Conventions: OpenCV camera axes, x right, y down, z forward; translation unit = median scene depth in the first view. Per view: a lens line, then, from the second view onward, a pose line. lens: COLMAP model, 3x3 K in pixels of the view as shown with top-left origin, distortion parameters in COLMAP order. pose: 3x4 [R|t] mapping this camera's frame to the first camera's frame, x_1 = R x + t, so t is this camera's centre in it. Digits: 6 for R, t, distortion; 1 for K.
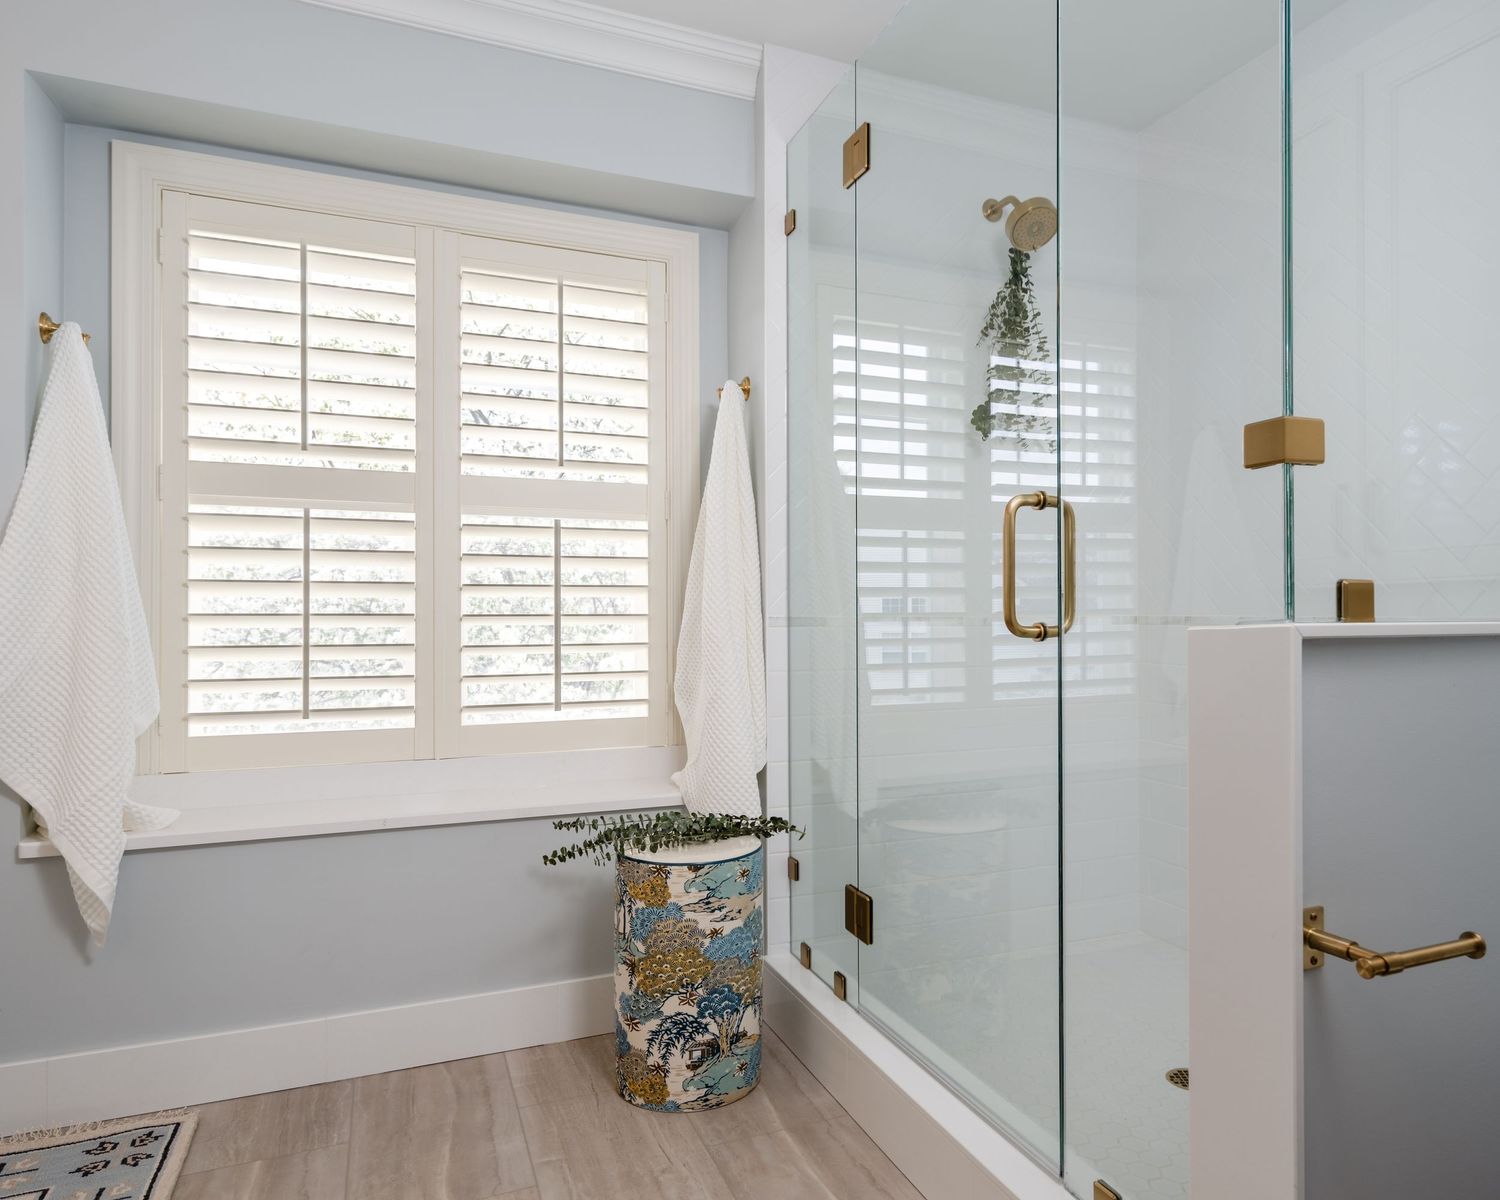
lens RADIAL K [[1126.0, 0, 931.4], [0, 1126.0, 608.3], [0, 0, 1]] dist [0.024987, -0.024808]
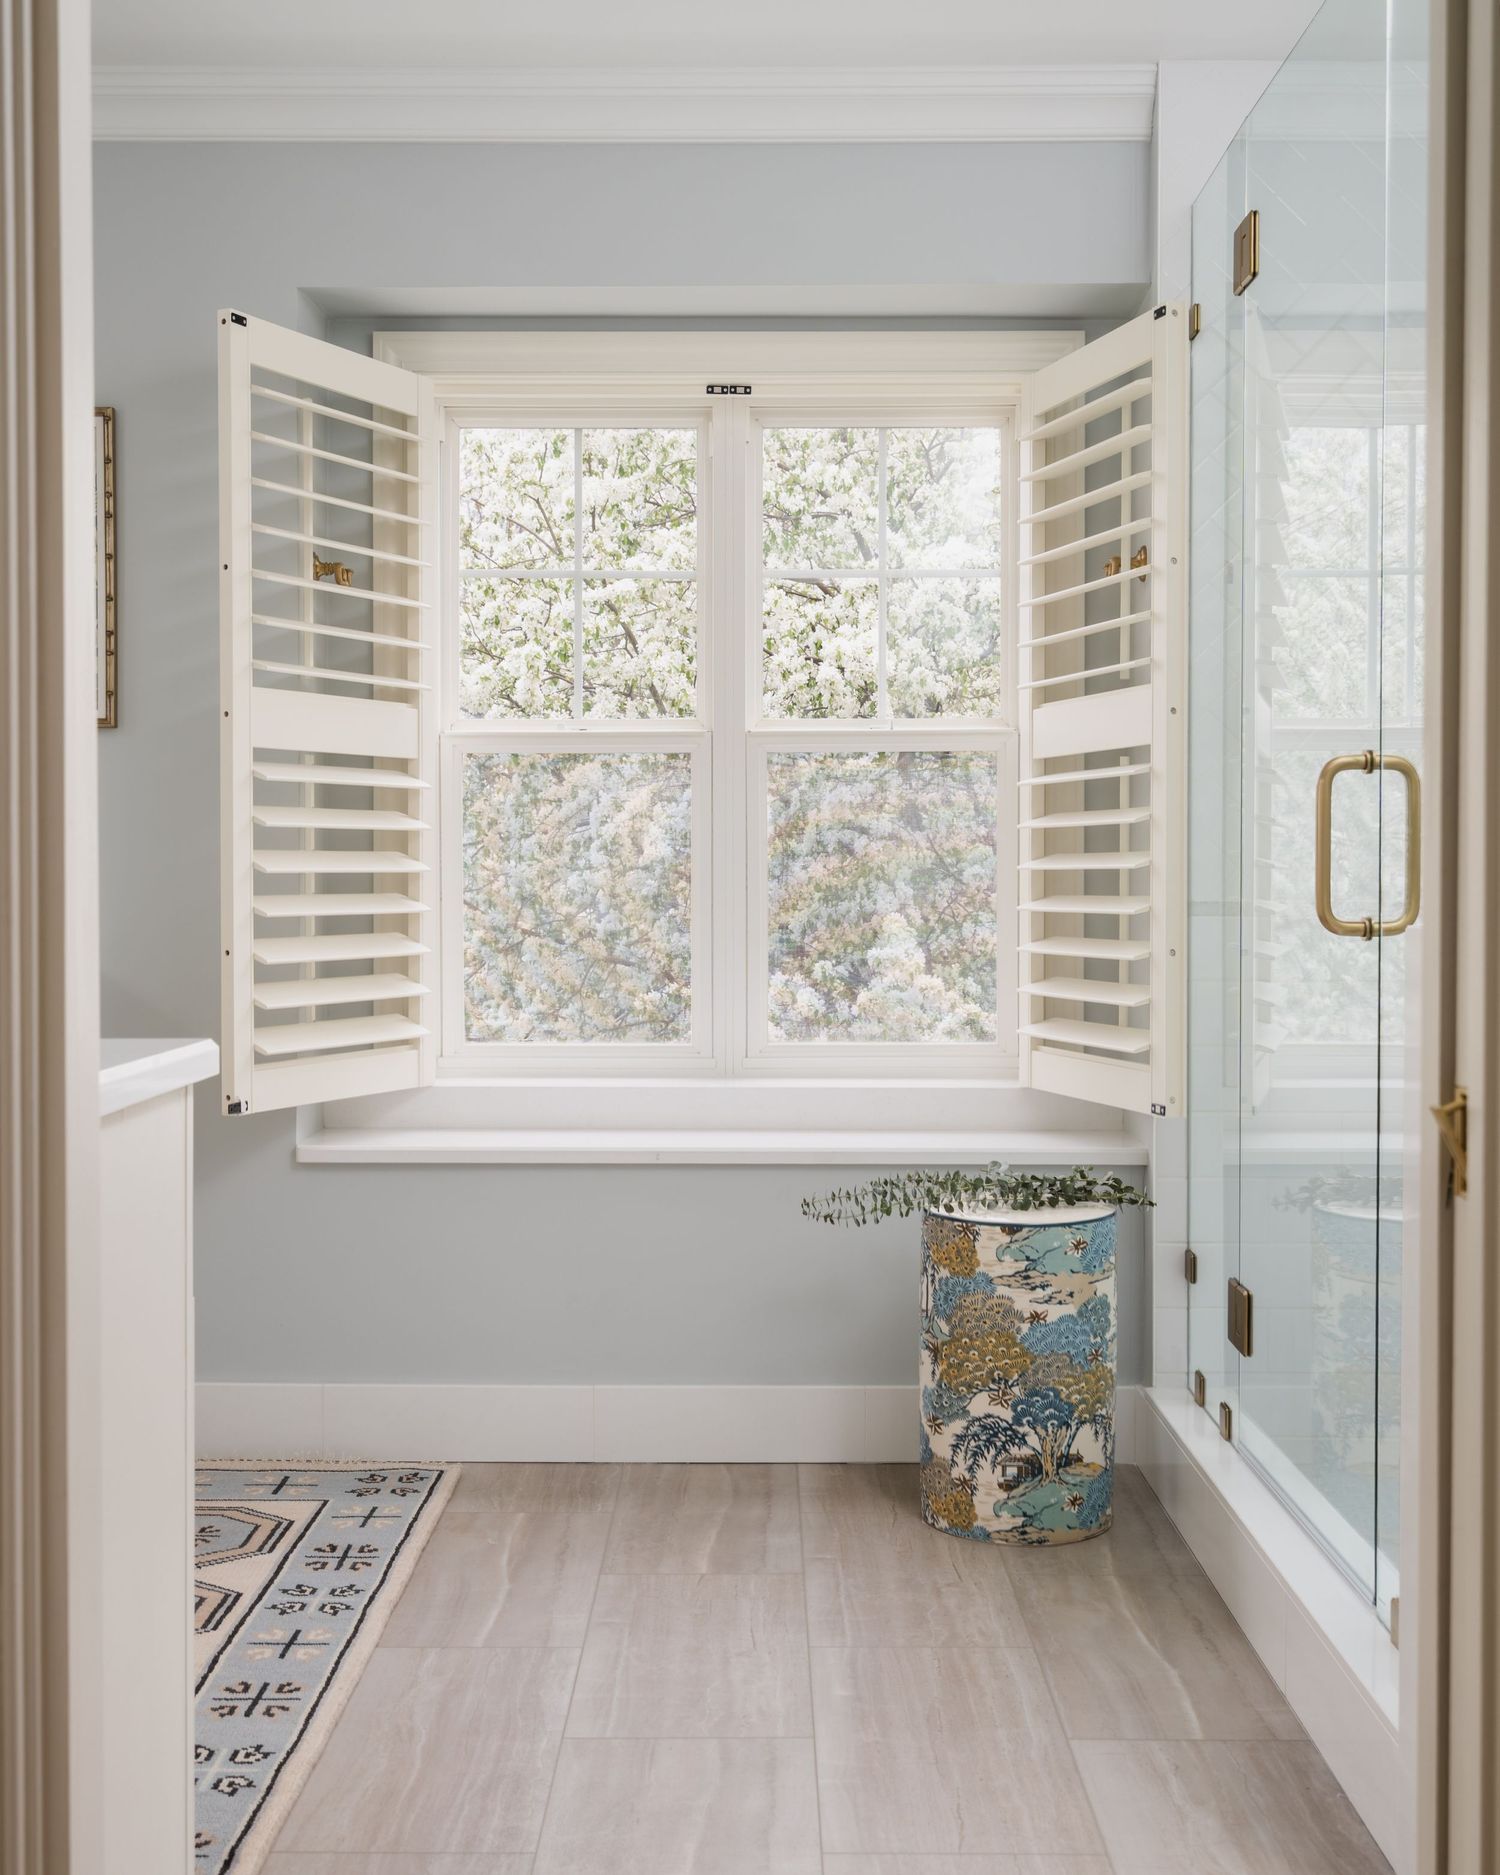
lens RADIAL K [[2518.8, 0, 750.0], [0, 2518.8, 937.5], [0, 0, 1]] dist [-0.028719, 0.001897]
pose [[0.898934, 0.015742, -0.437800, 0.373058], [-0.000959, 0.999422, 0.033967, -0.024968], [0.438082, -0.030115, 0.898430, -0.597557]]
